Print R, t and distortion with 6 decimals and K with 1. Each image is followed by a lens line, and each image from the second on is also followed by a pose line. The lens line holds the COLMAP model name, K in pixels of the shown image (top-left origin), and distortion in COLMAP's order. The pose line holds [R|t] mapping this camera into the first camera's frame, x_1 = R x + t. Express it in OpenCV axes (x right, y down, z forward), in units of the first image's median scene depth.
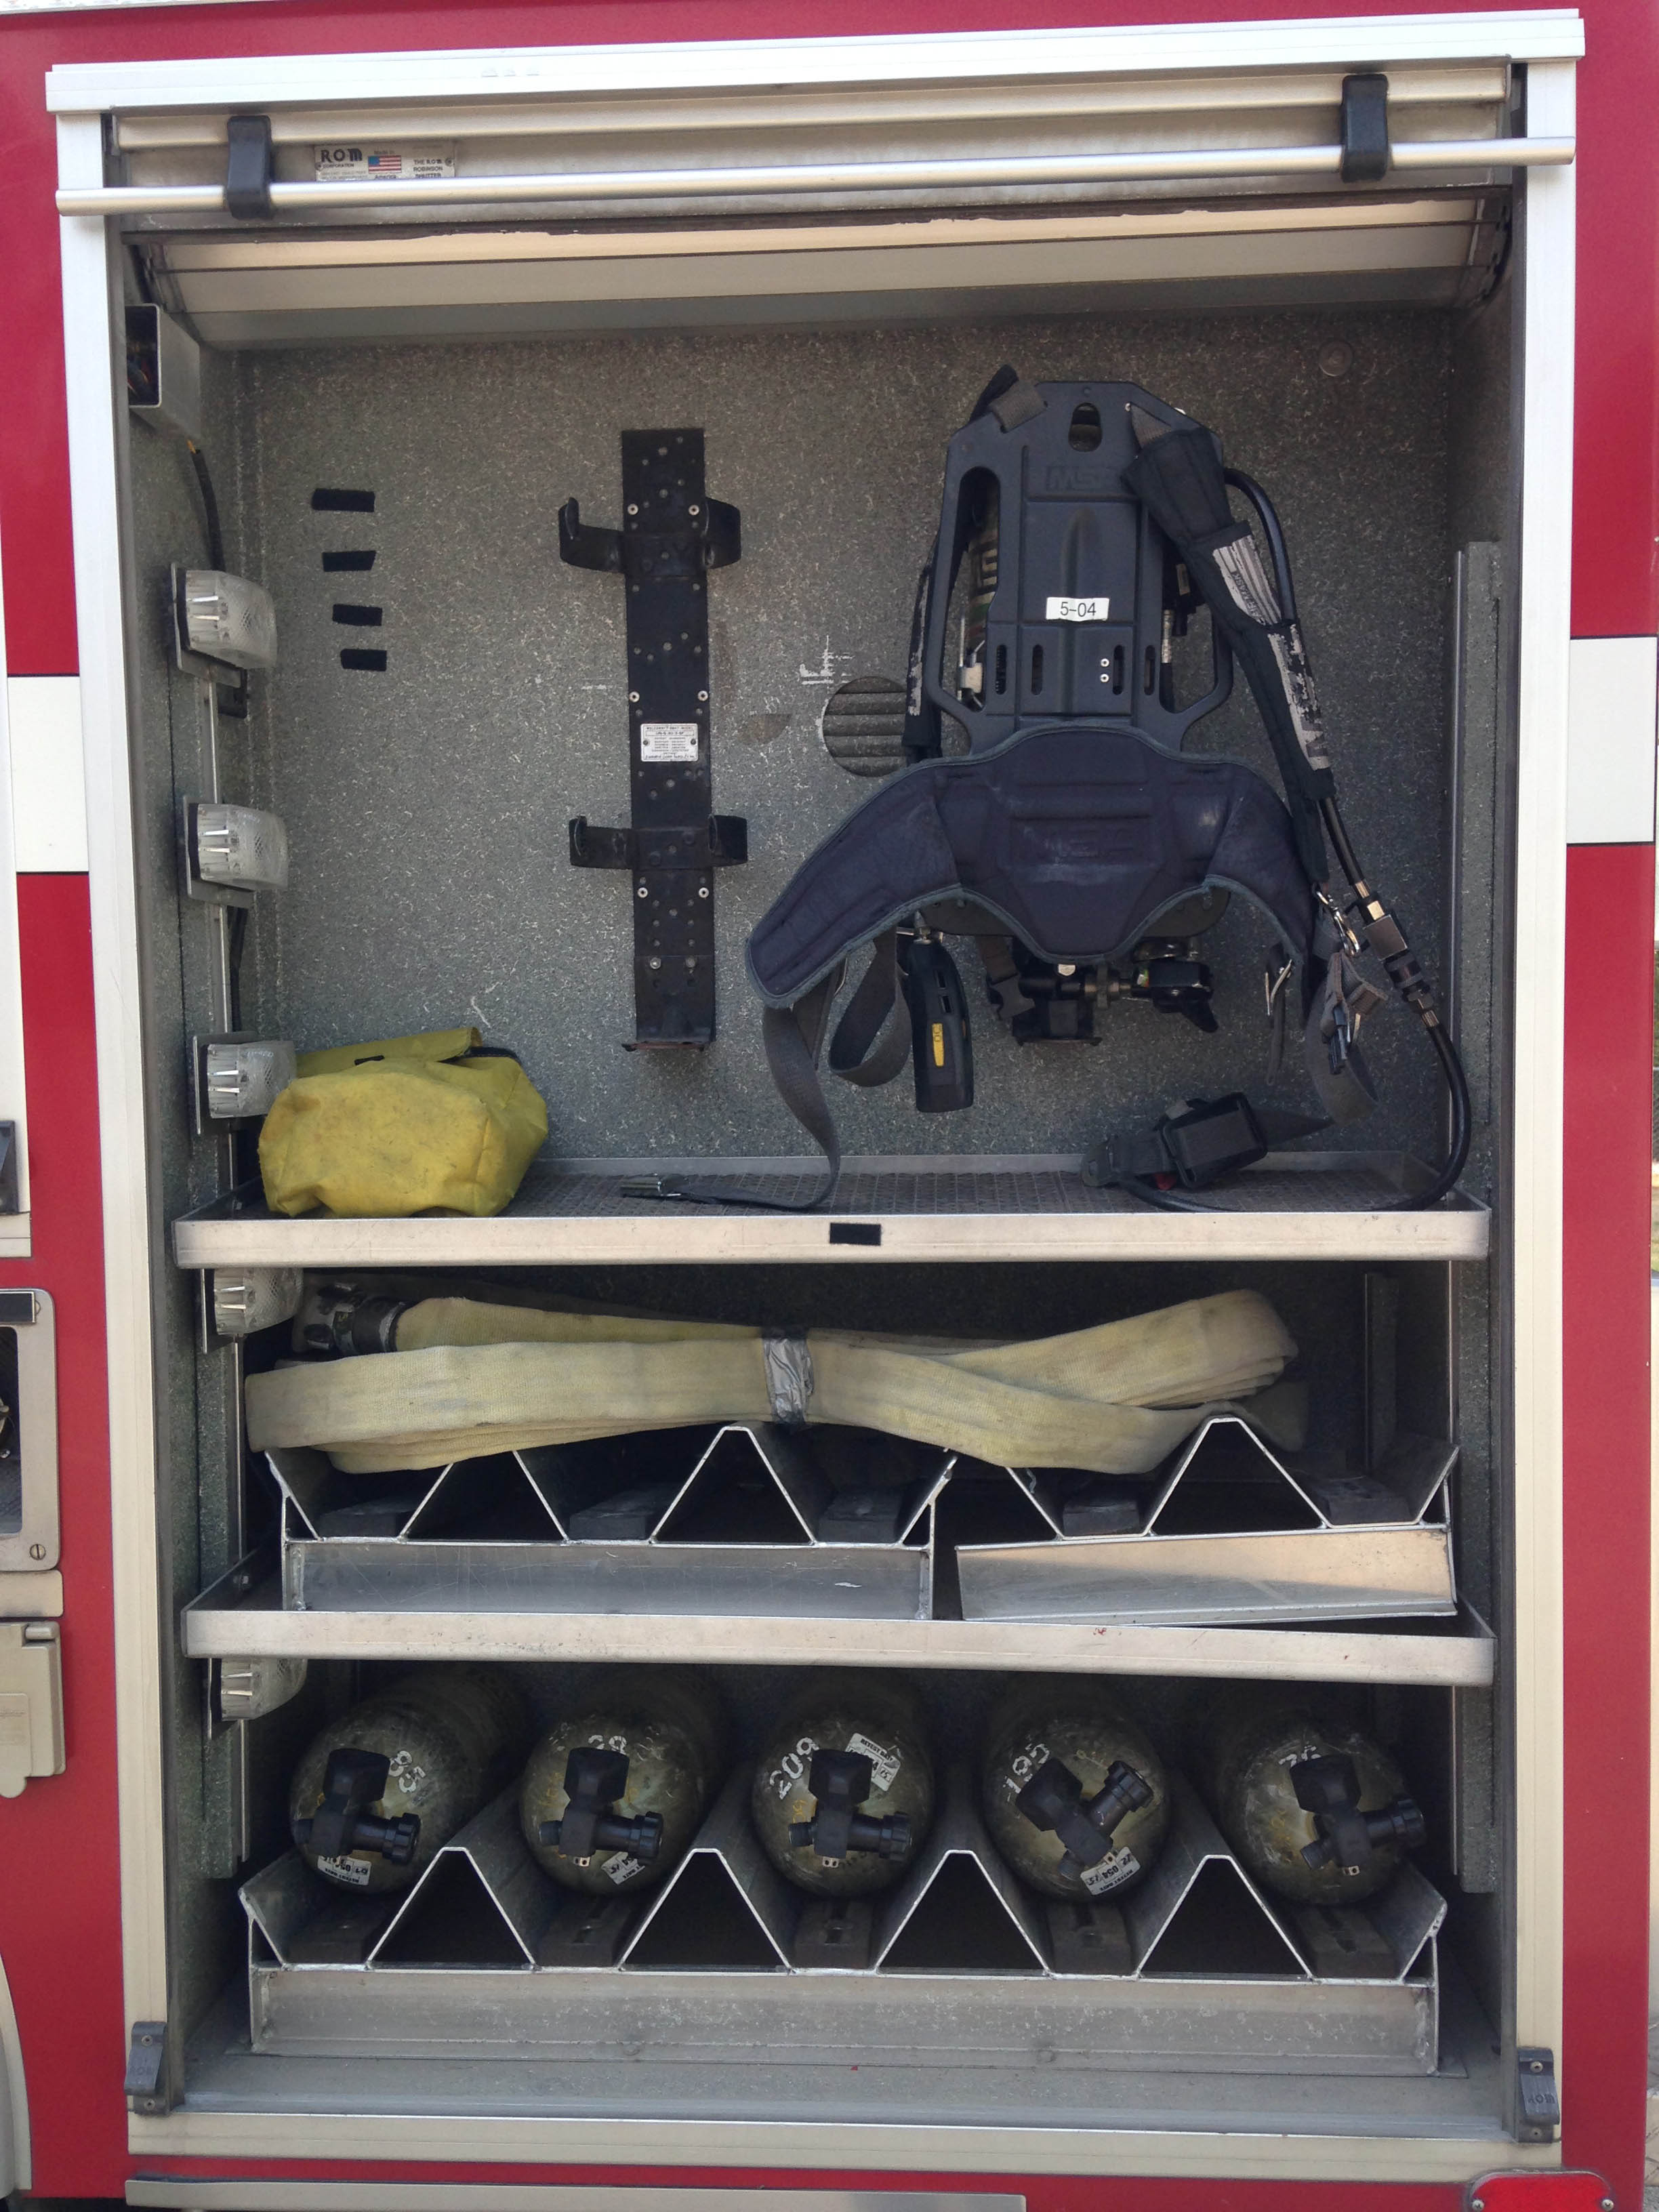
lens RADIAL K [[2089.7, 0, 823.8], [0, 2089.7, 1116.6], [0, 0, 1]] dist [0.069603, 0.000000]
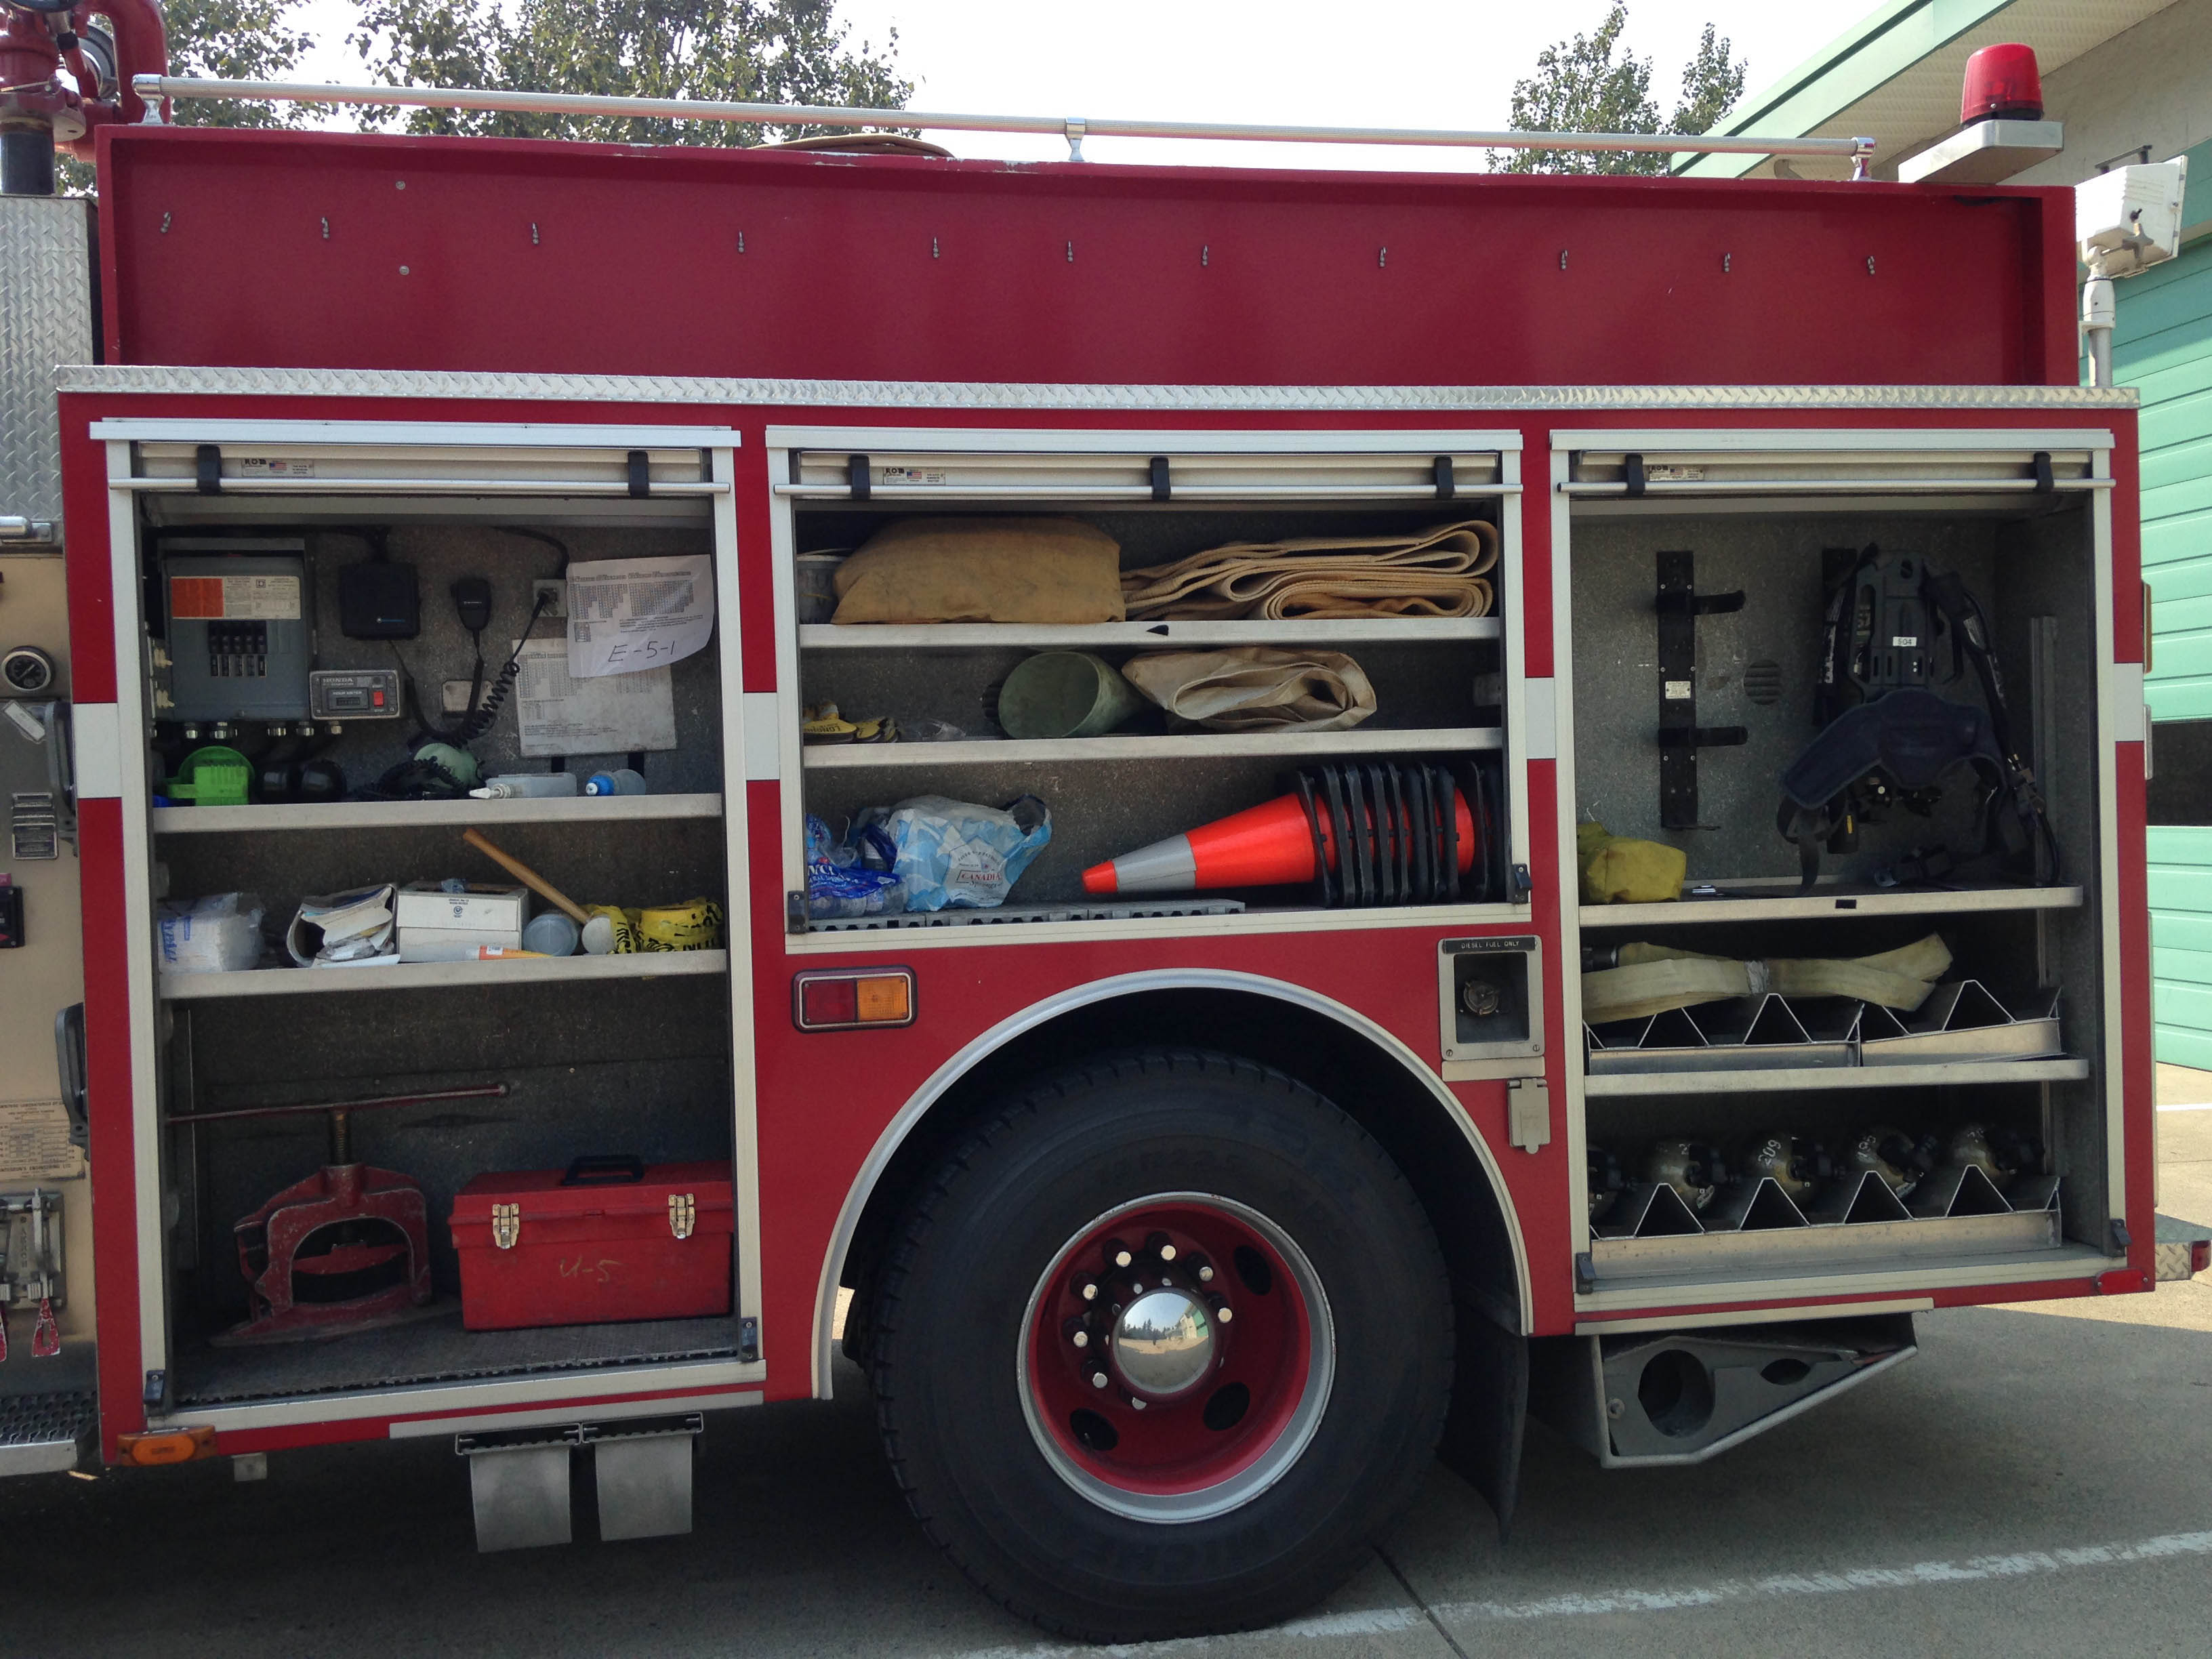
lens RADIAL K [[1990.7, 0, 1112.3], [0, 1990.7, 814.1], [0, 0, 1]] dist [0.064155, -0.042269]
pose [[0.971311, -0.017468, 0.237170, -1.271100], [0.029897, 0.998356, -0.048909, 0.038689], [-0.235926, 0.054596, 0.970236, -0.975837]]
